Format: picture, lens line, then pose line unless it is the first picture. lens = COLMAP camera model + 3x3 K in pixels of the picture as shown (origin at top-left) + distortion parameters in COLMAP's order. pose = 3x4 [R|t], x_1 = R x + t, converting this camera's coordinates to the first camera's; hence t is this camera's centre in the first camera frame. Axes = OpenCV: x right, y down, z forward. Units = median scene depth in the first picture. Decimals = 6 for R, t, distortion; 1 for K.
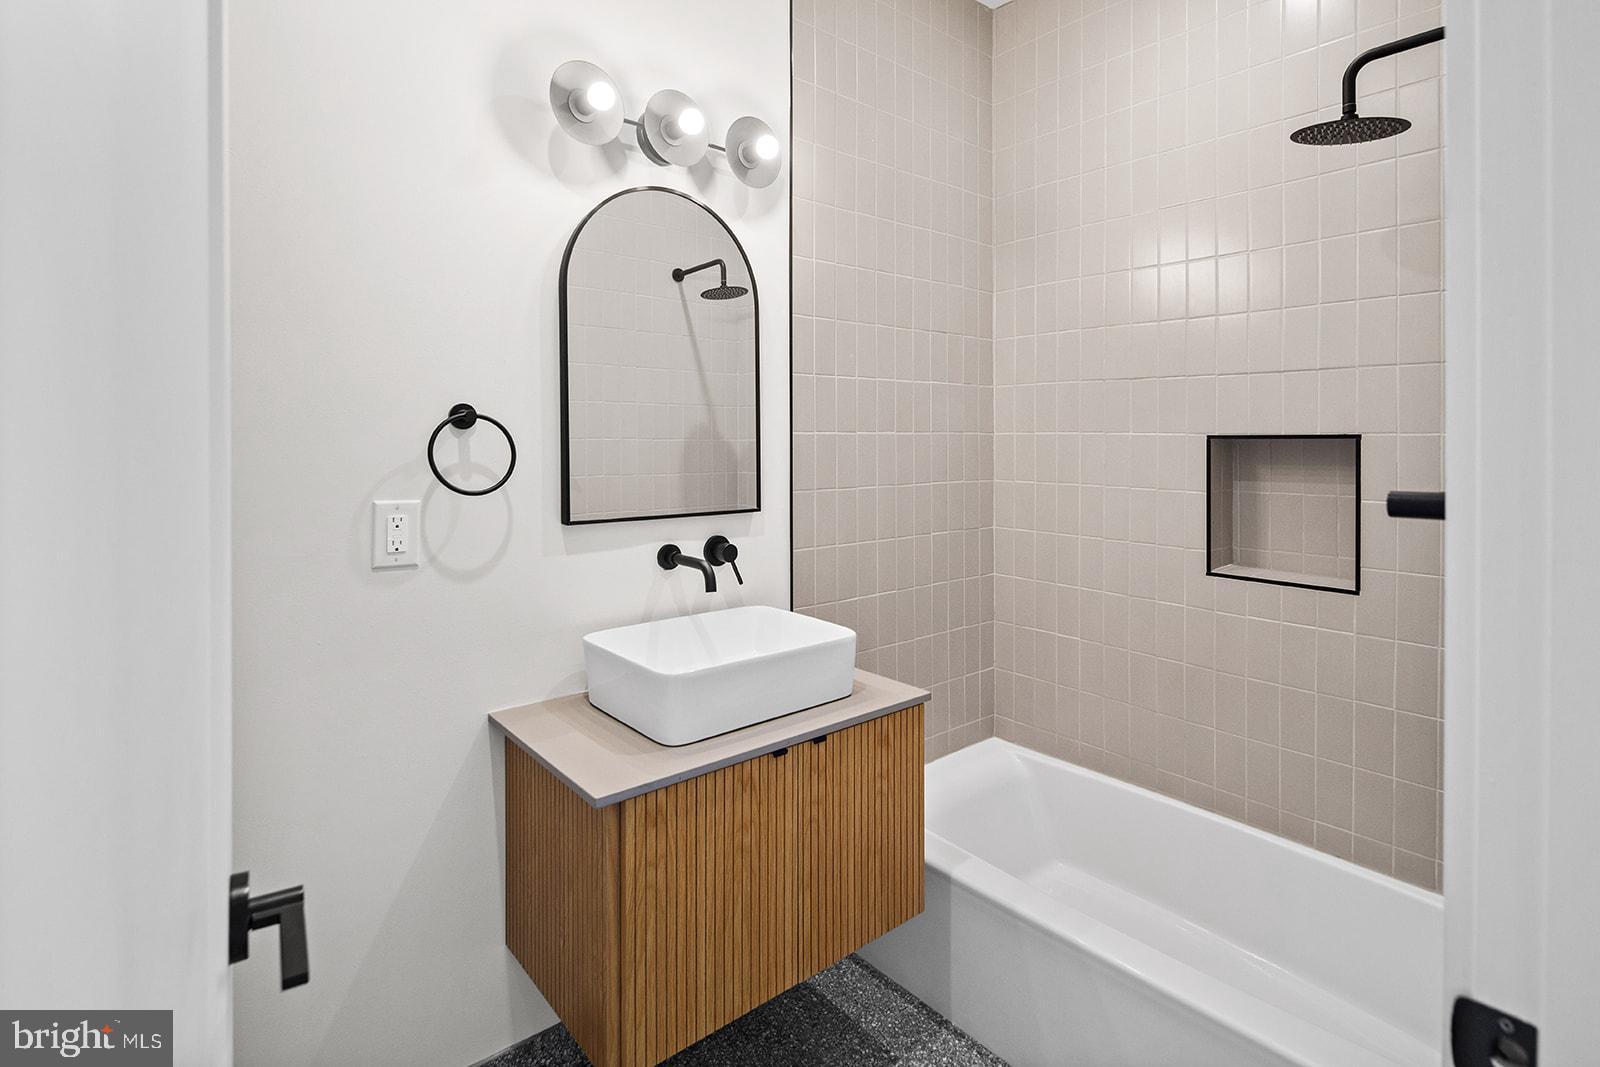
lens RADIAL K [[795.9, 0, 805.8], [0, 795.9, 461.9], [0, 0, 1]] dist [-0.000152, -0.000664]
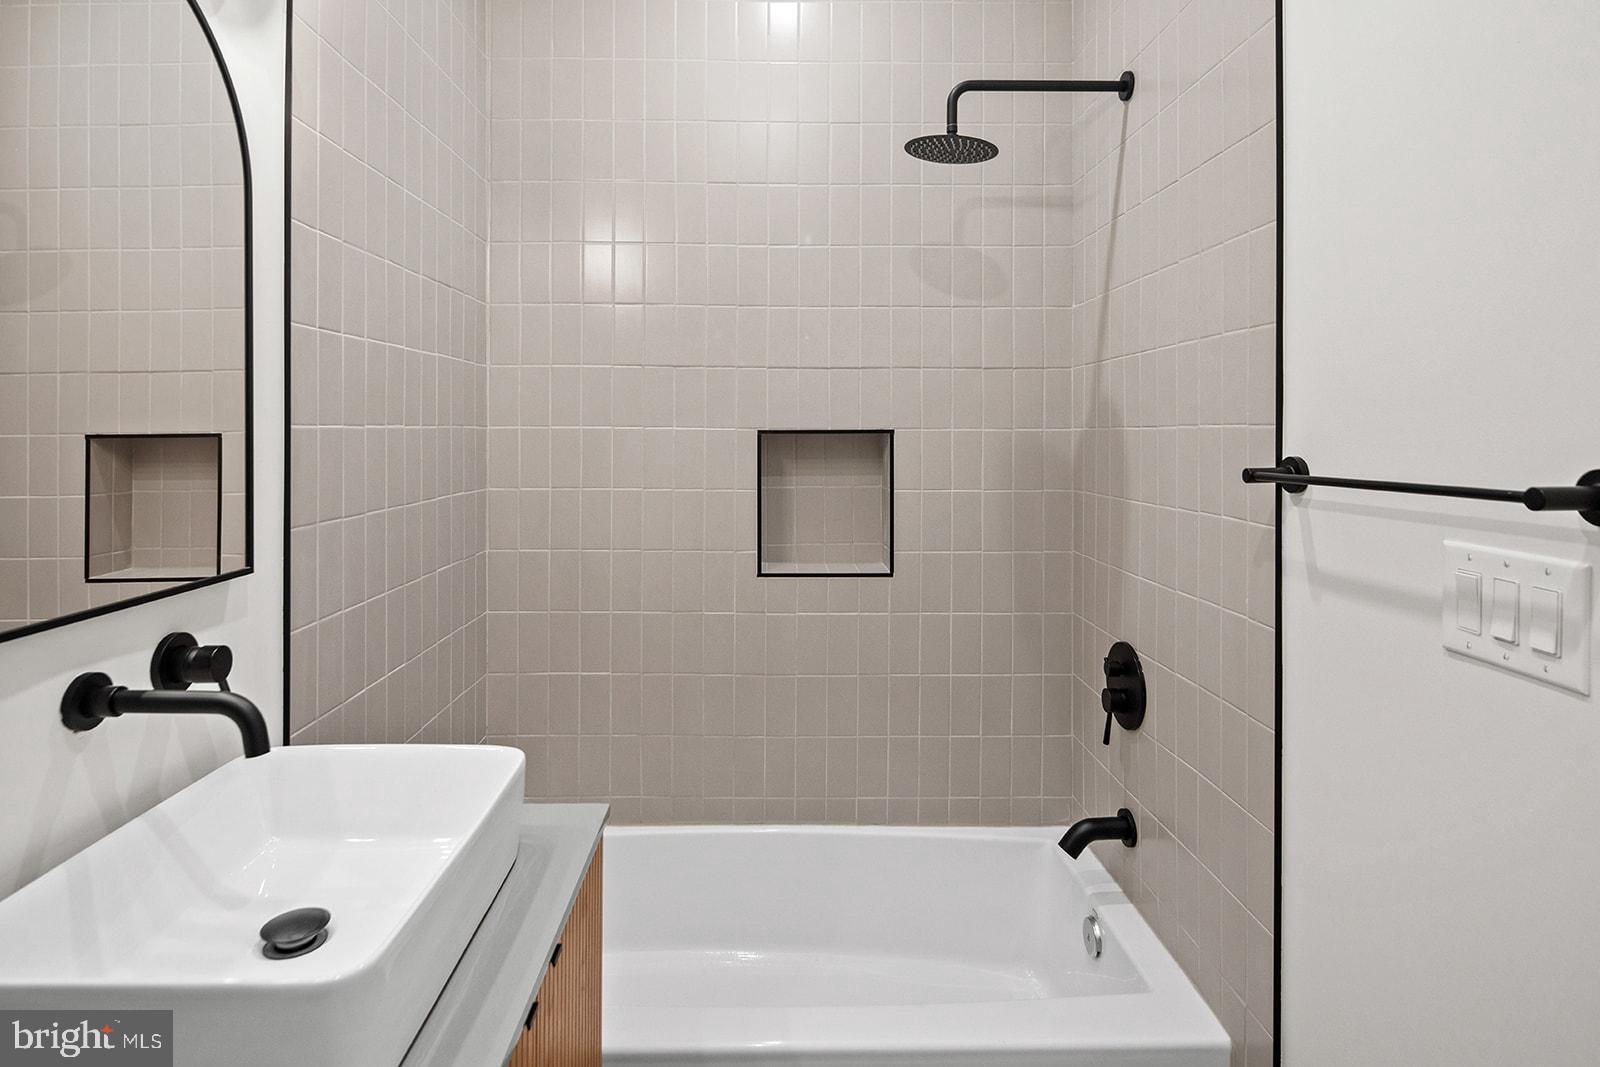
lens RADIAL K [[839.5, 0, 796.9], [0, 839.5, 430.5], [0, 0, 1]] dist [0.000842, -0.023657]
pose [[0.629019, -0.004759, 0.777375, -0.281480], [0.023109, 0.999654, -0.012579, -0.021671], [-0.777046, 0.025877, 0.628911, 0.374123]]
